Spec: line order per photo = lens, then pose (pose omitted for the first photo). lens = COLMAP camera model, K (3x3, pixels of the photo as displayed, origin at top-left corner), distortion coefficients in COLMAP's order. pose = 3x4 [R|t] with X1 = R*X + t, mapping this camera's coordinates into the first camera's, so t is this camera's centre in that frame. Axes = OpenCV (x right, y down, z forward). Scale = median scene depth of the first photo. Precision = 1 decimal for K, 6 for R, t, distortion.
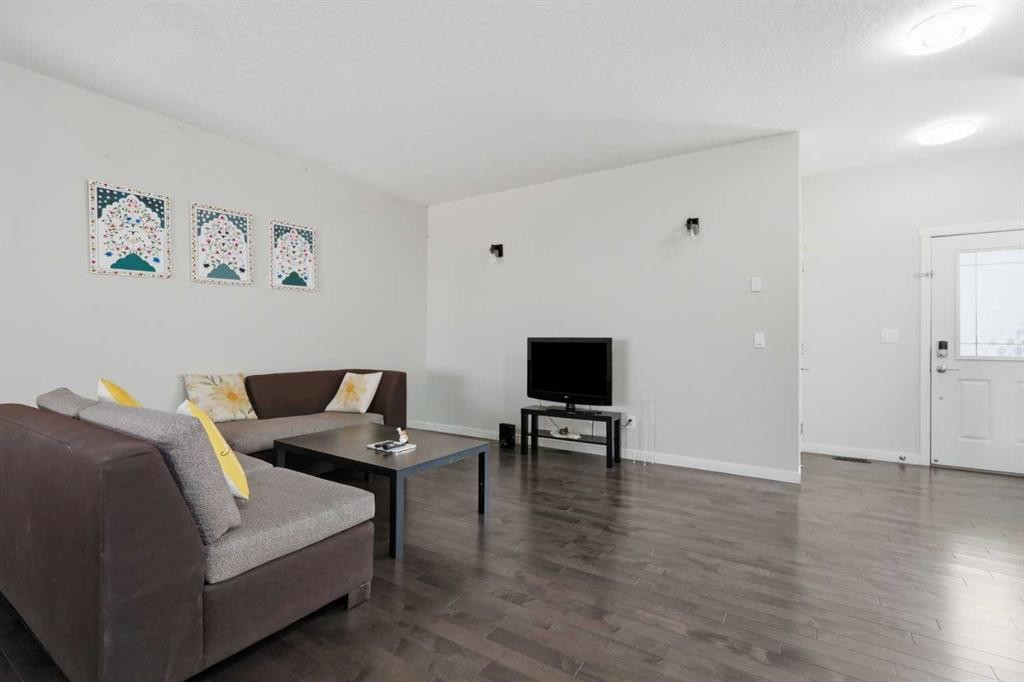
lens RADIAL K [[465.1, 0, 512.0], [0, 465.1, 341.0], [0, 0, 1]] dist [-0.005570, 0.000057]
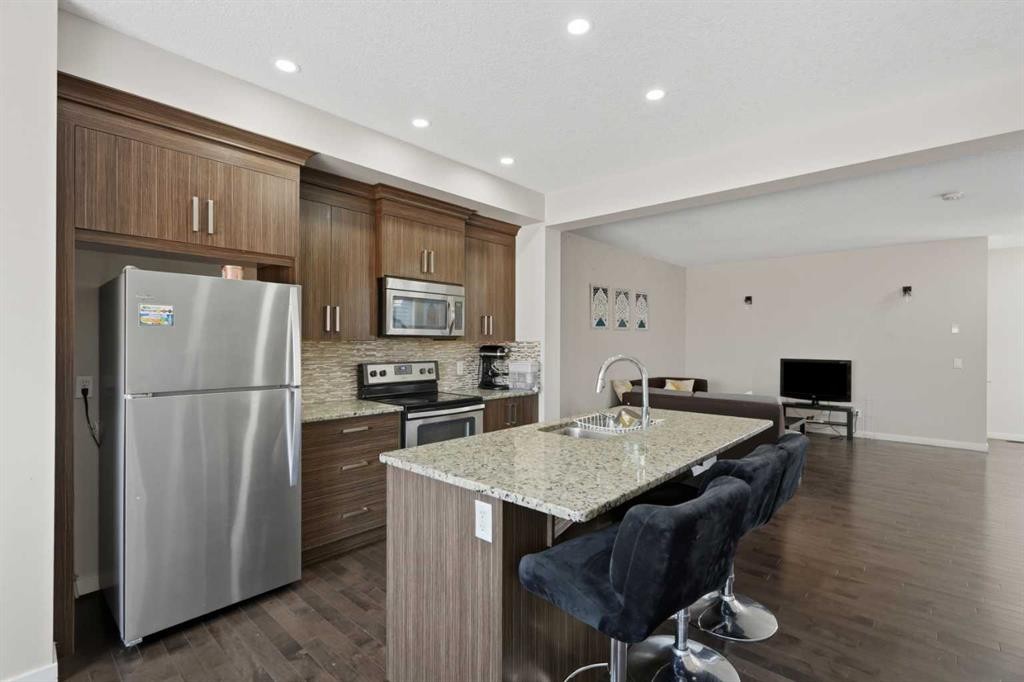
lens RADIAL K [[465.1, 0, 512.0], [0, 465.1, 341.0], [0, 0, 1]] dist [-0.005570, 0.000057]
pose [[0.987019, 0.001069, -0.160601, -0.761731], [-0.001794, 0.999989, -0.004368, -0.071903], [0.160595, 0.004599, 0.987010, -0.869316]]
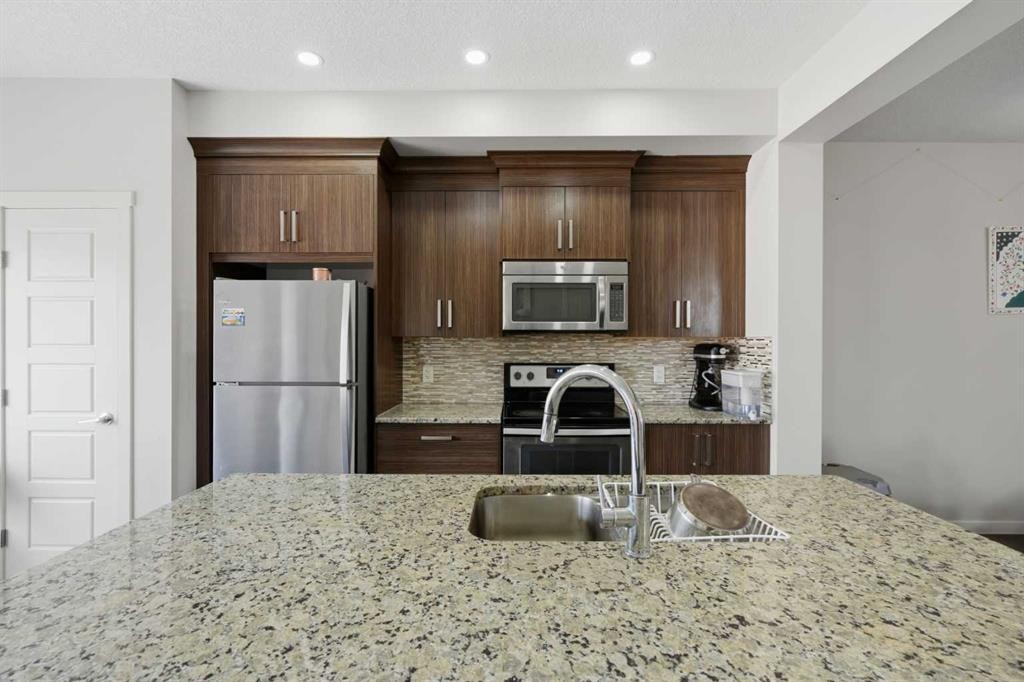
lens RADIAL K [[465.1, 0, 512.0], [0, 465.1, 341.0], [0, 0, 1]] dist [-0.005570, 0.000057]
pose [[0.537703, 0.003174, -0.843129, -0.498503], [-0.000699, 0.999994, 0.003319, -0.072513], [0.843134, -0.001196, 0.537702, -0.407744]]
